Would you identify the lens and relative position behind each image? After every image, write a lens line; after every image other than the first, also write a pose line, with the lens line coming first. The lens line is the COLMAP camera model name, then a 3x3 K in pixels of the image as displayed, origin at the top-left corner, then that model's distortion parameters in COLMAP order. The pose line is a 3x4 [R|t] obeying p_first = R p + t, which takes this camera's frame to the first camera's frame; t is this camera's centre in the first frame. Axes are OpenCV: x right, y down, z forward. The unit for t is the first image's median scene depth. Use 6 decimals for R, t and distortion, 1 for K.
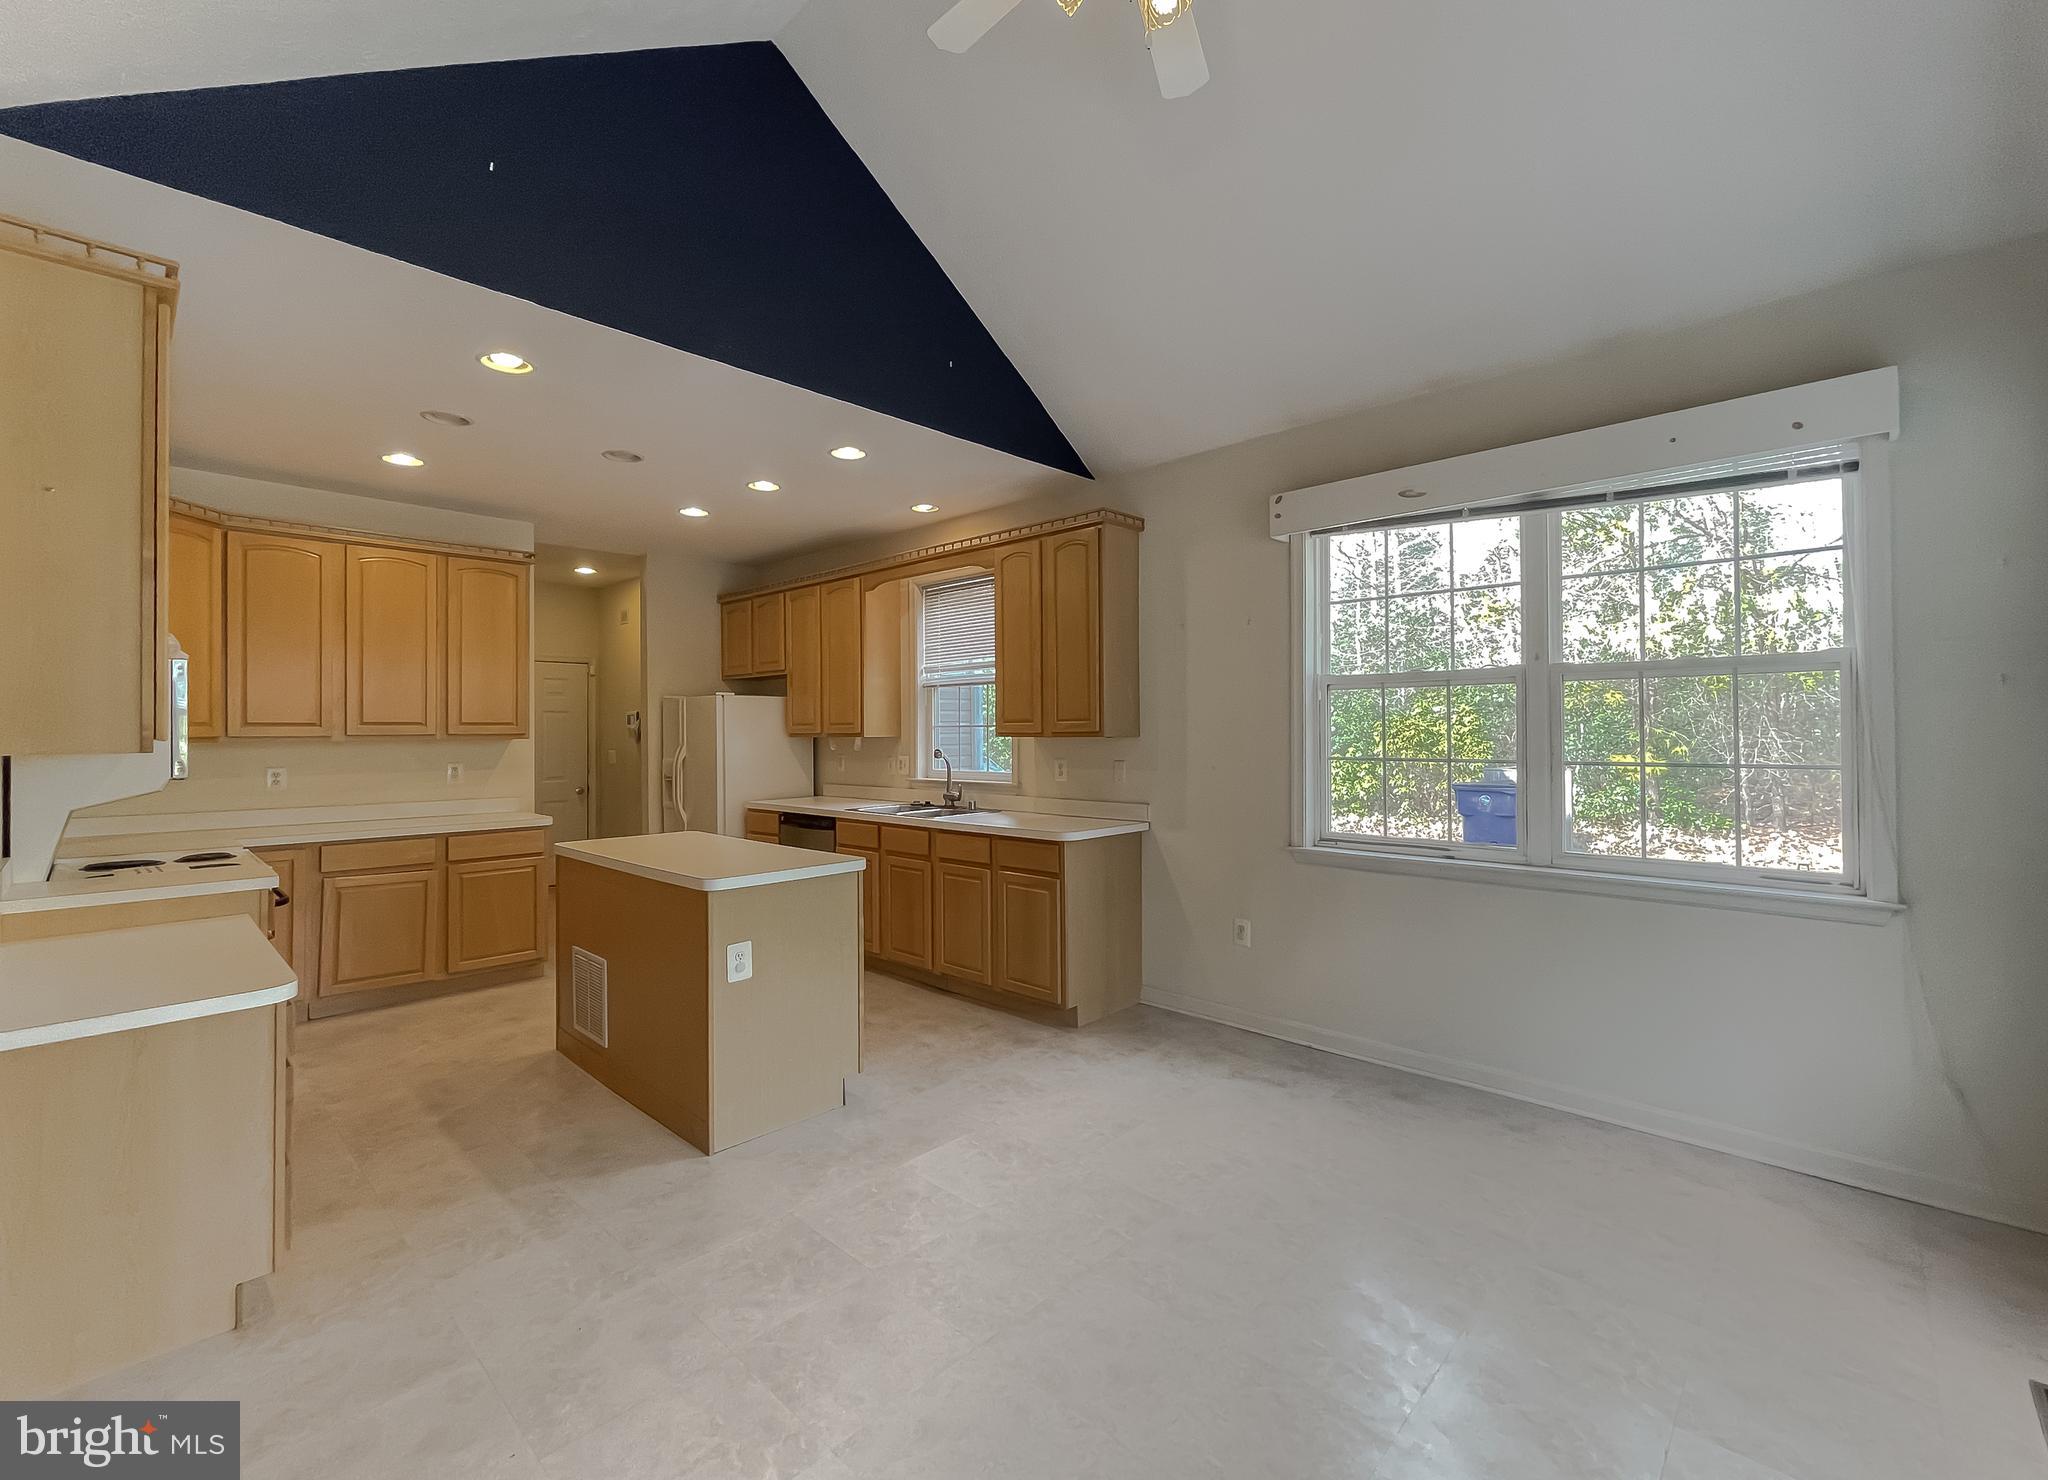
lens RADIAL K [[853.9, 0, 1021.8], [0, 853.9, 730.3], [0, 0, 1]] dist [-0.002090, -0.000419]
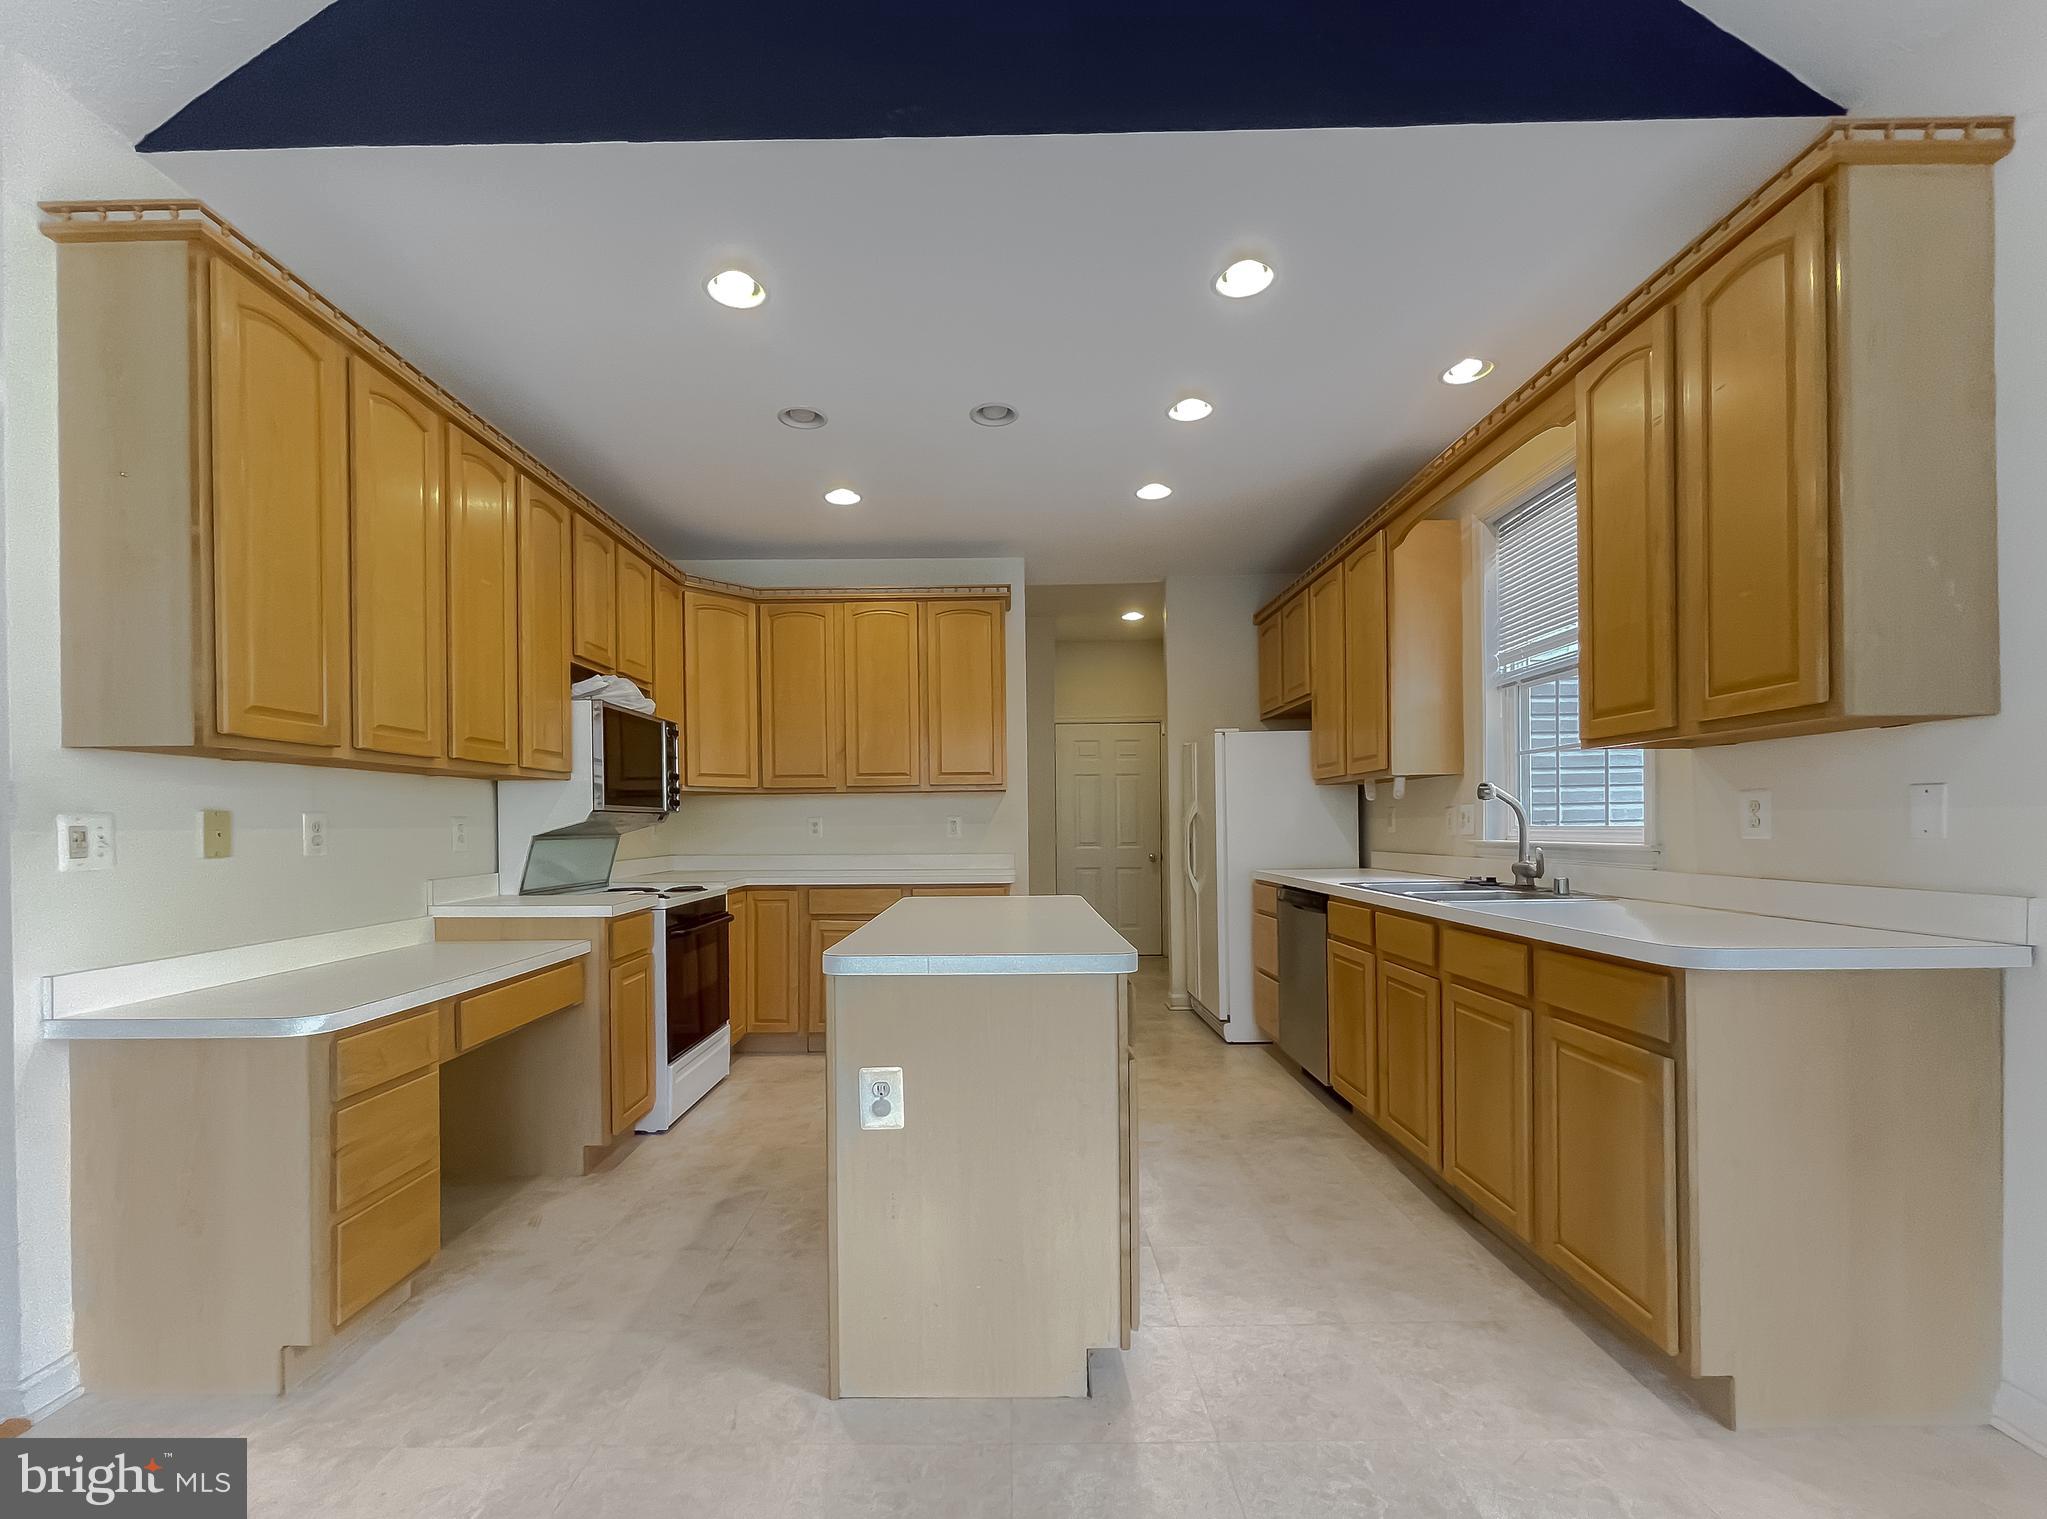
lens RADIAL K [[862.1, 0, 1010.4], [0, 862.1, 829.8], [0, 0, 1]] dist [0.000879, -0.000557]
pose [[0.687468, 0.002707, -0.726209, 0.114275], [0.008950, 0.999886, 0.012200, 0.048693], [0.726159, -0.014887, 0.687365, 0.425274]]
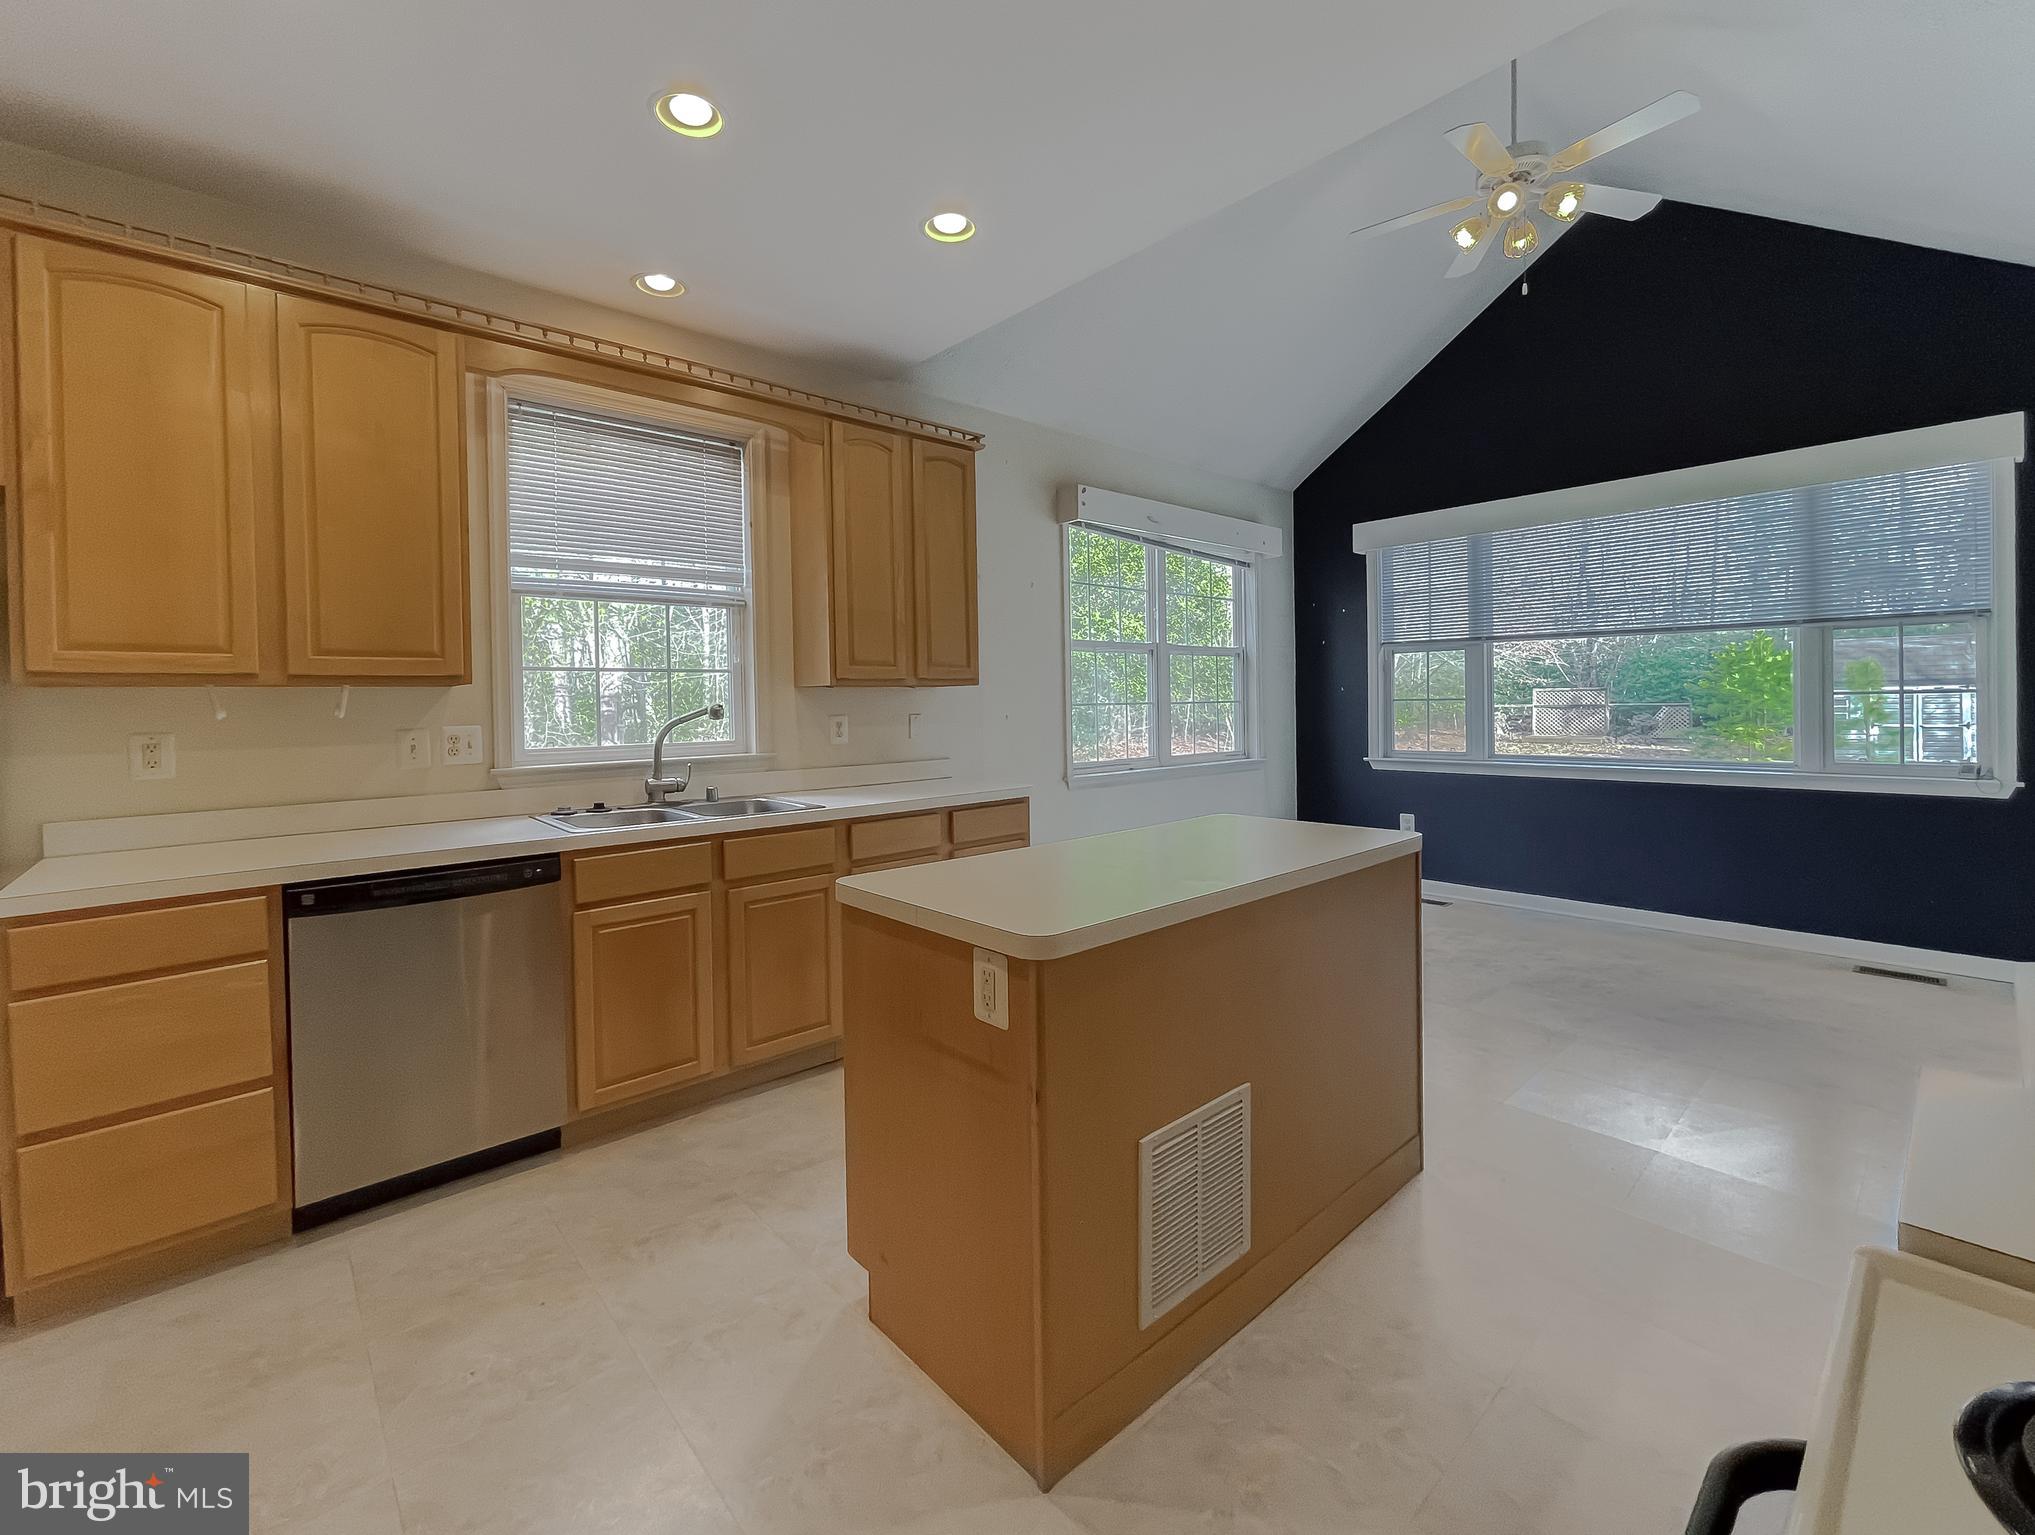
lens RADIAL K [[881.1, 0, 1016.6], [0, 881.1, 707.8], [0, 0, 1]] dist [0.000107, 0.000060]
pose [[0.080760, -0.010975, 0.996673, -0.788685], [-0.003862, 0.999928, 0.011324, 0.018309], [-0.996726, -0.004763, 0.080712, 0.832442]]
